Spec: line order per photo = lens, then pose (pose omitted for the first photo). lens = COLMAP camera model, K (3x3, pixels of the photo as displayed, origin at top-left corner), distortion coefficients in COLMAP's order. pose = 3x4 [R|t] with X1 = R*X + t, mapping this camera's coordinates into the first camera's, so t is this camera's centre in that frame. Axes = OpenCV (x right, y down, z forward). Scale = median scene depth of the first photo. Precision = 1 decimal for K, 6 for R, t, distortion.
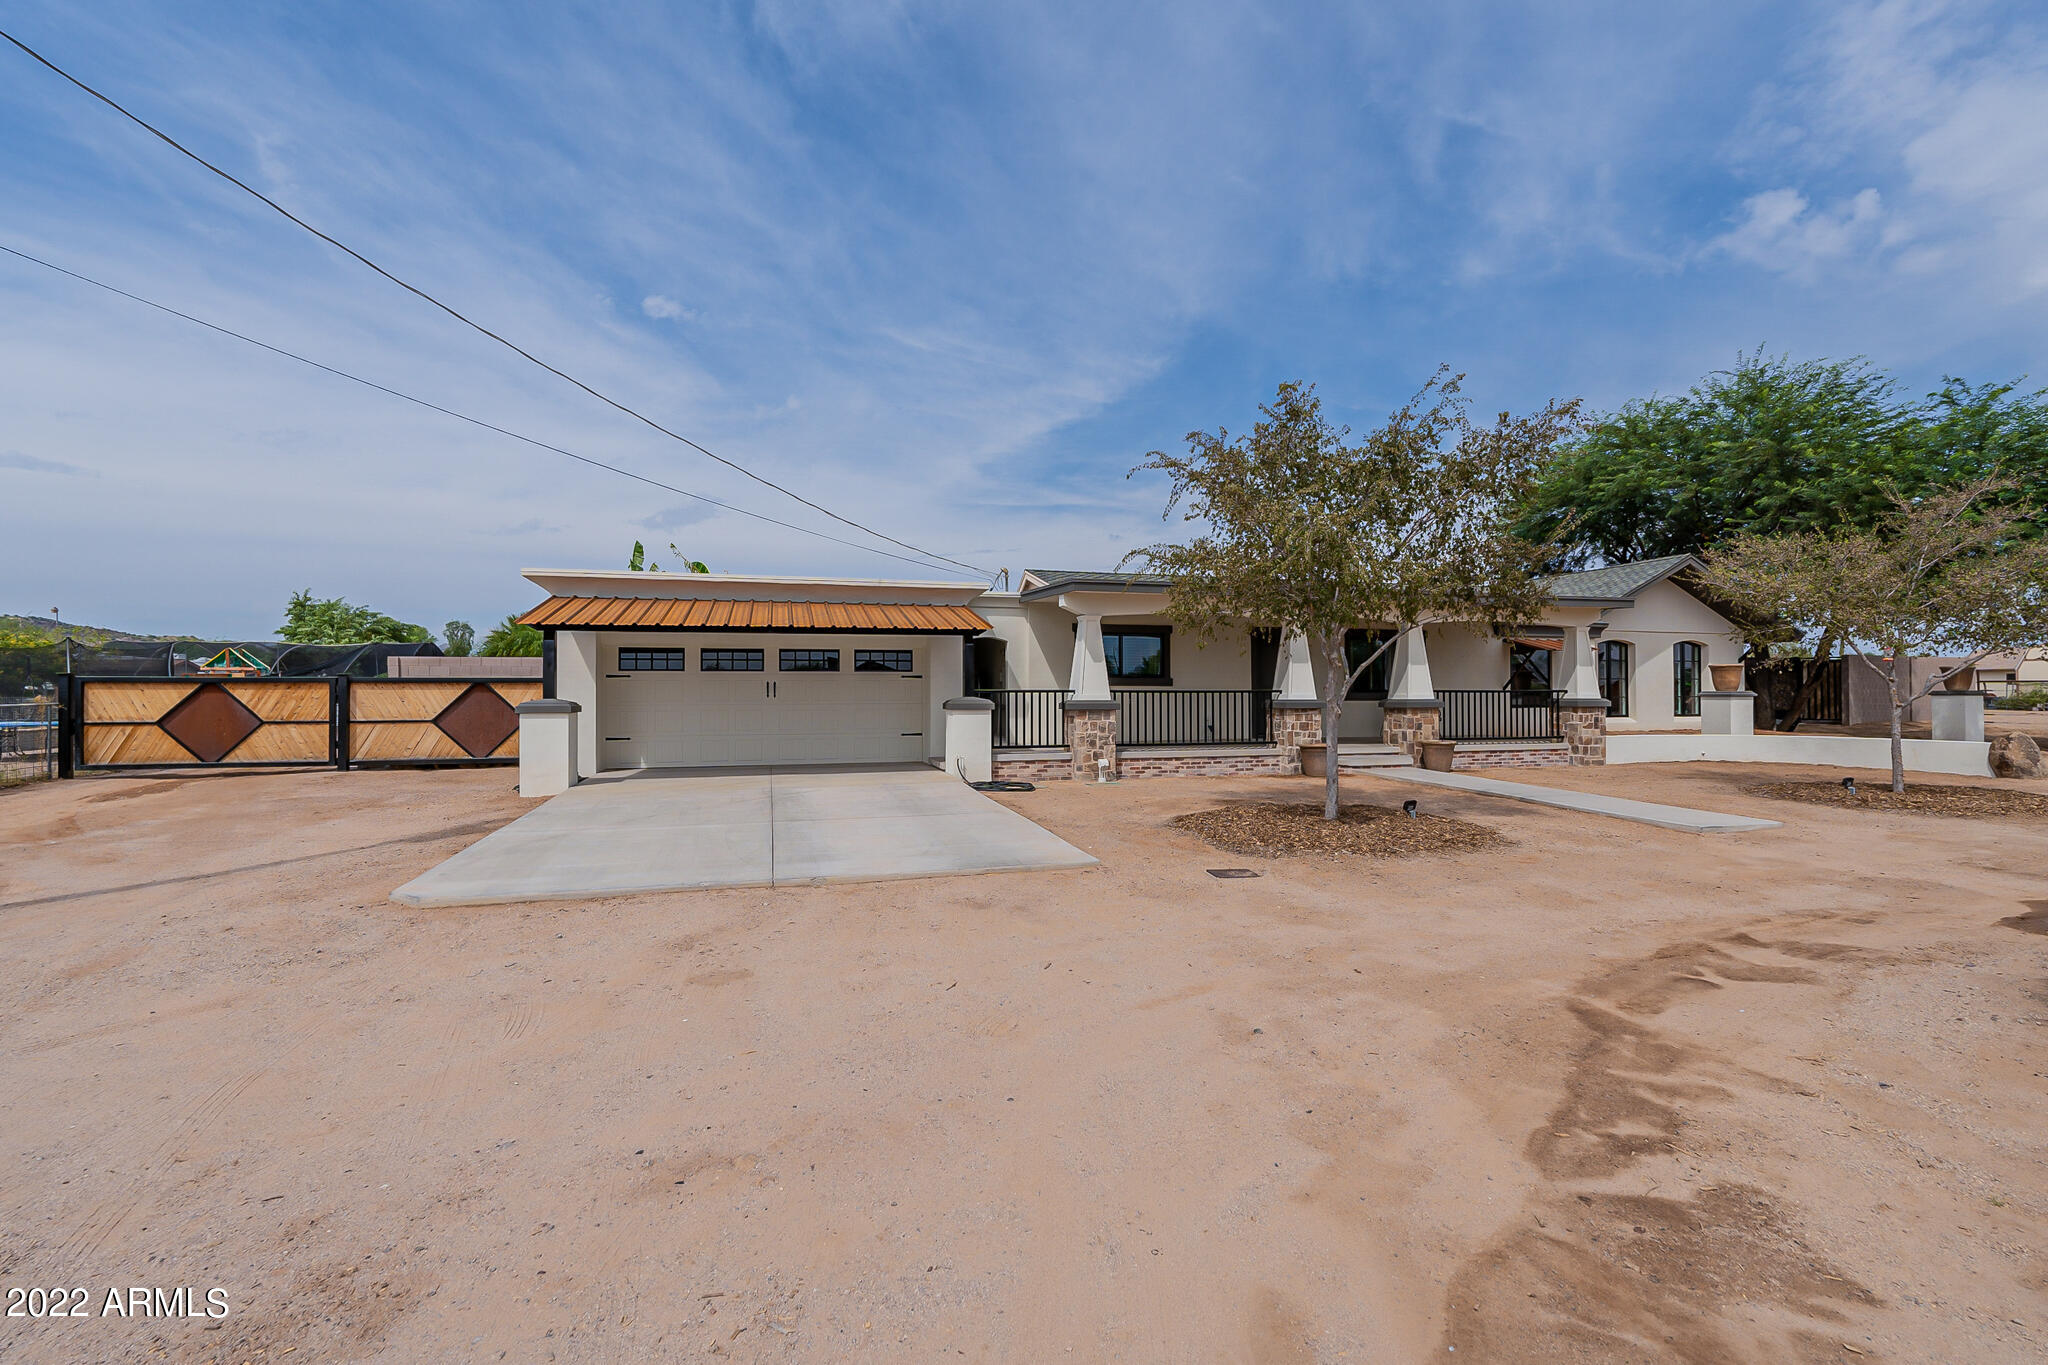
lens RADIAL K [[889.7, 0, 1024.7], [0, 889.7, 694.1], [0, 0, 1]] dist [-0.004194, -0.000928]
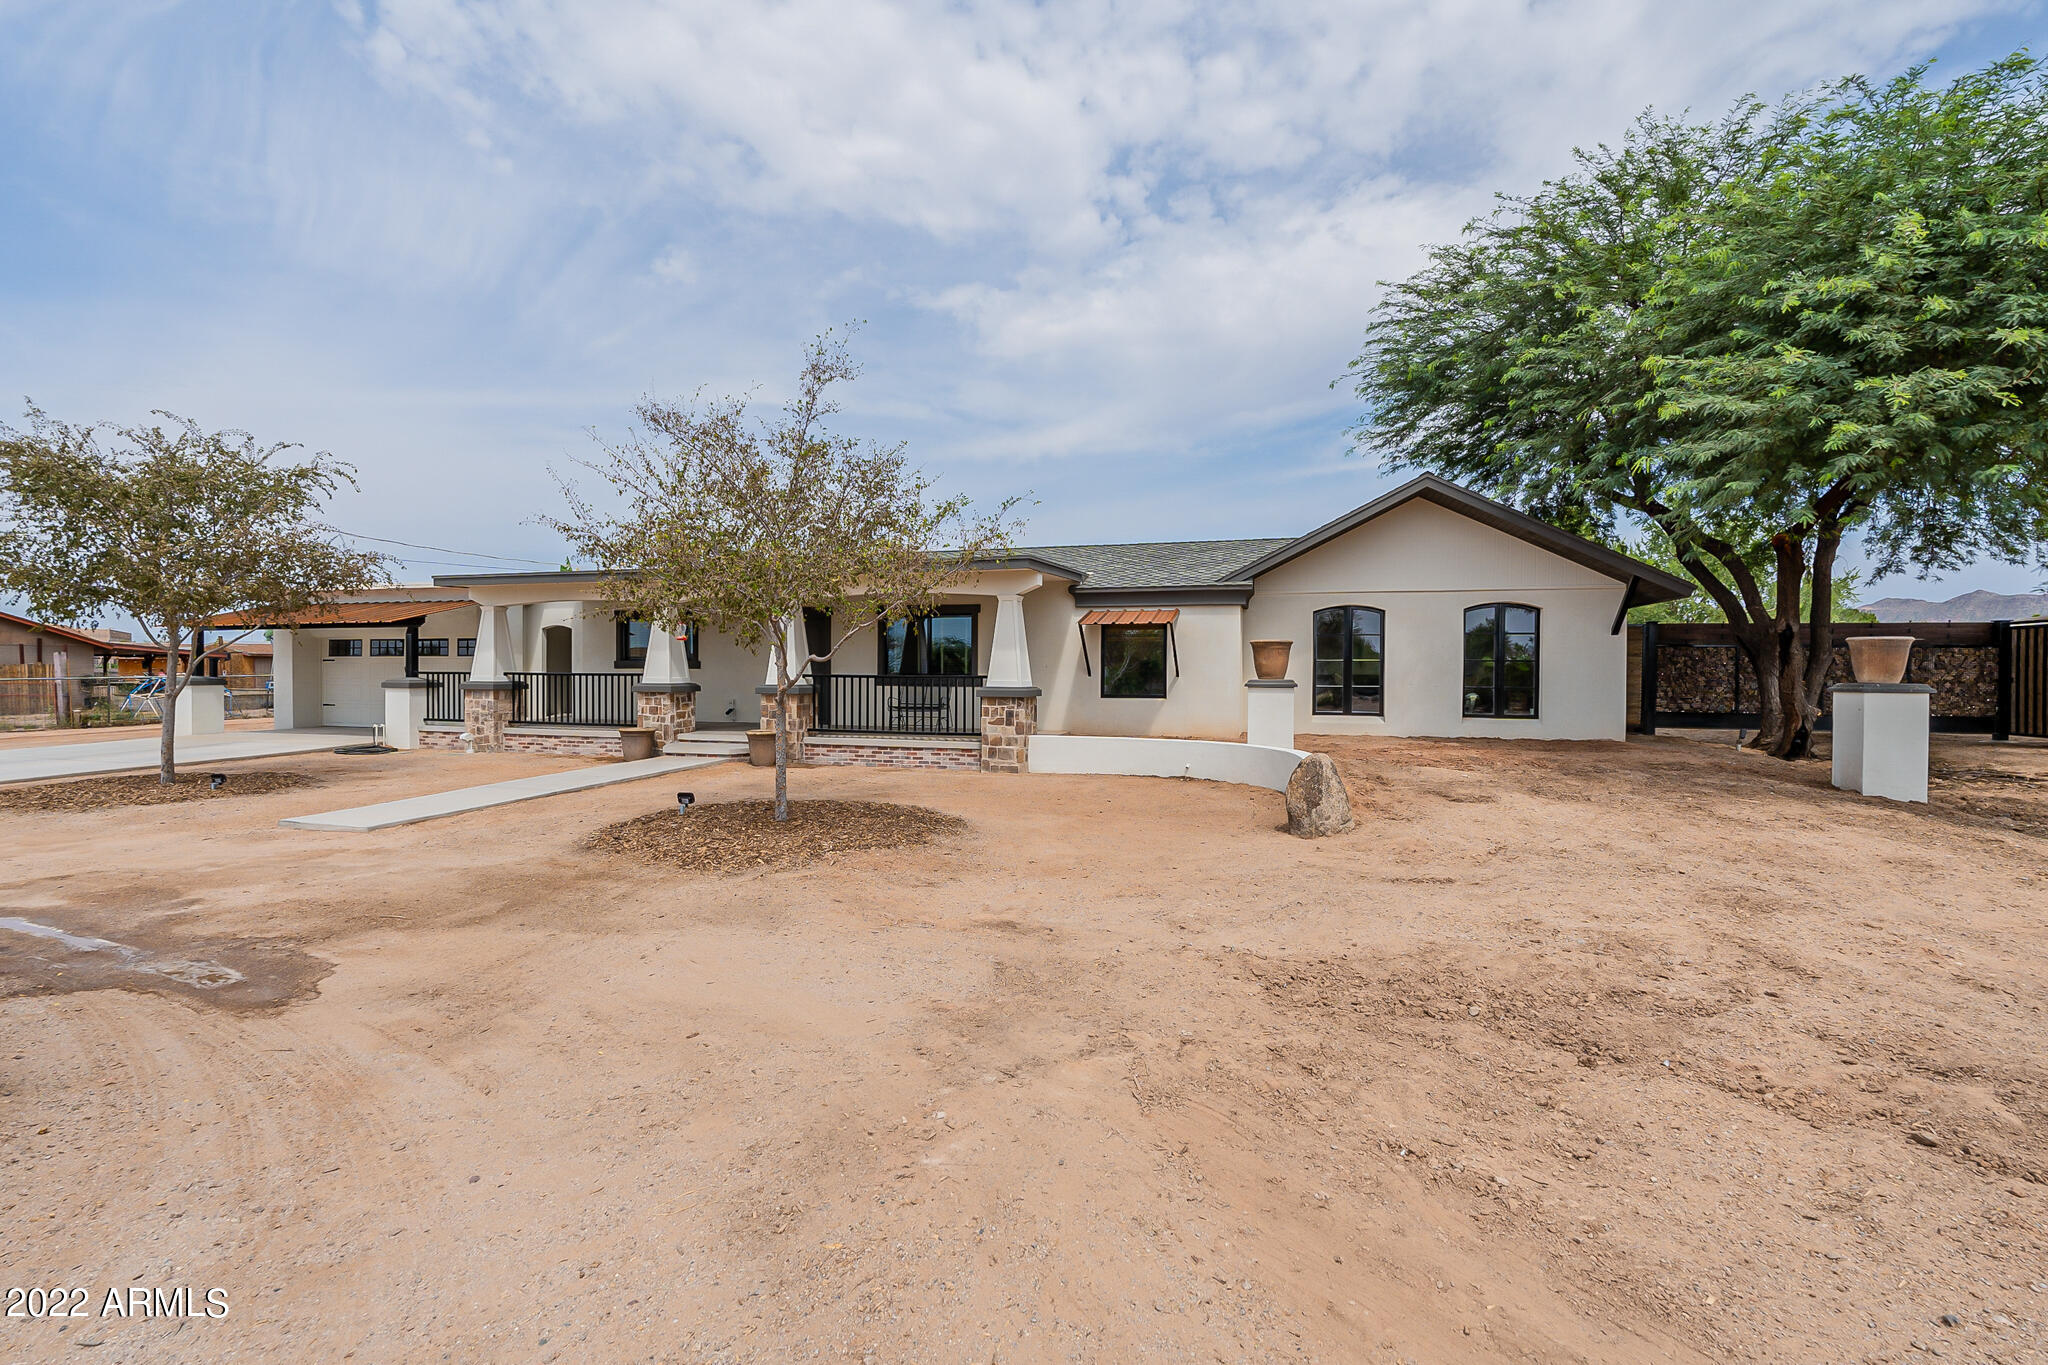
lens RADIAL K [[902.6, 0, 1022.7], [0, 902.6, 722.6], [0, 0, 1]] dist [-0.007154, -0.000465]
pose [[0.844071, 0.036187, -0.535009, 1.173137], [-0.005616, 0.998262, 0.058660, -0.011094], [0.536202, -0.046509, 0.842808, 0.371207]]
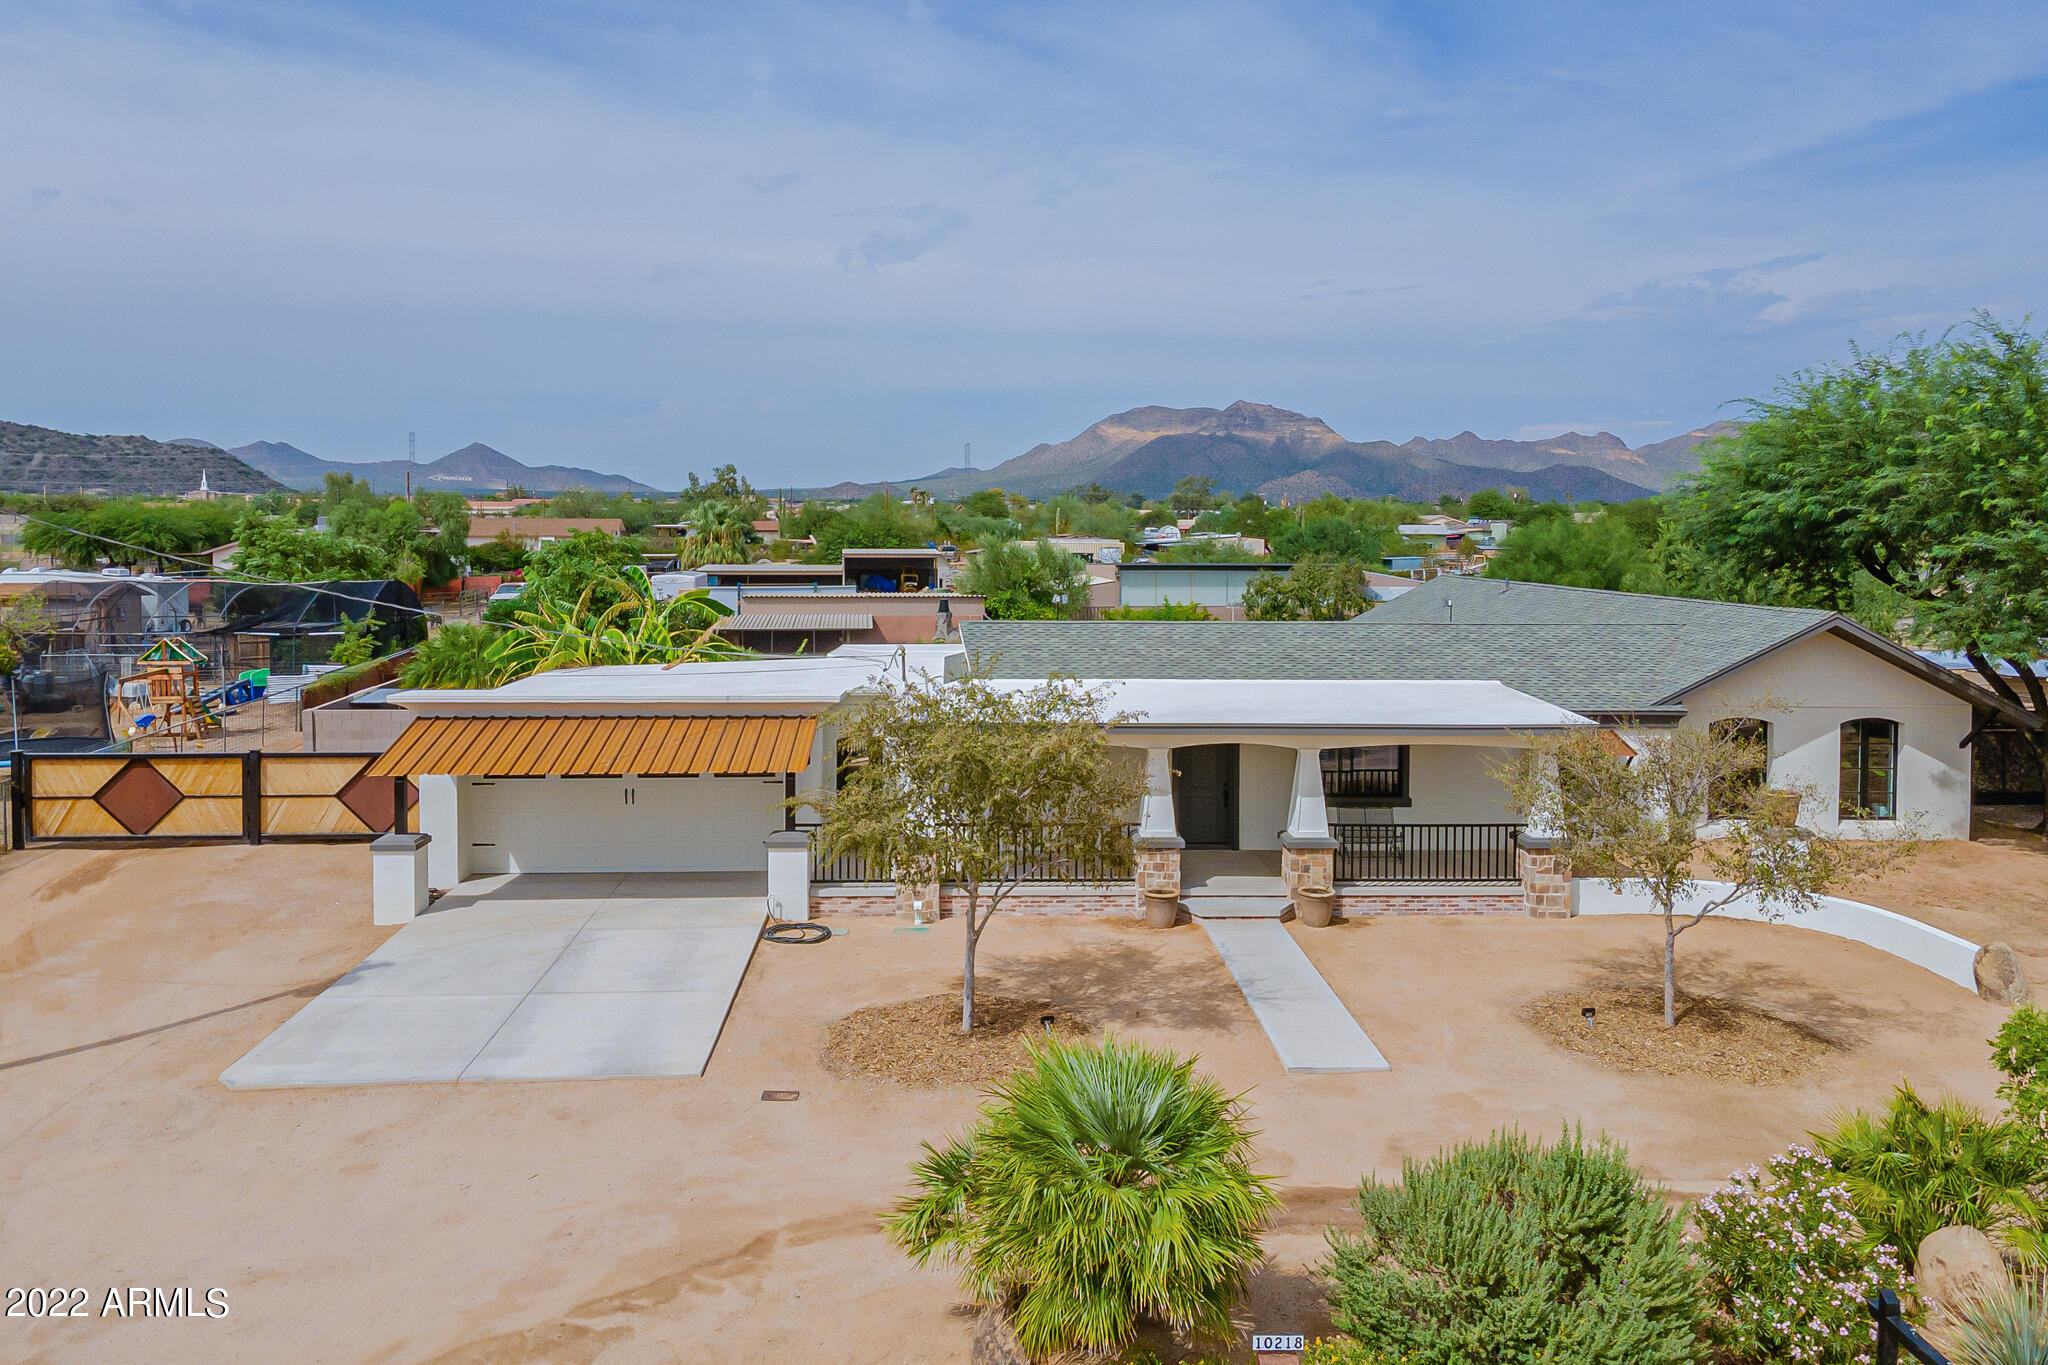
lens RADIAL K [[1490.3, 0, 1030.4], [0, 1490.3, 612.7], [0, 0, 1]] dist [0.030405, 0.037879]
pose [[0.974482, 0.021294, -0.223453, 0.514090], [-0.007727, 0.998082, 0.061414, -0.313500], [0.224332, -0.058120, 0.972778, -0.502188]]
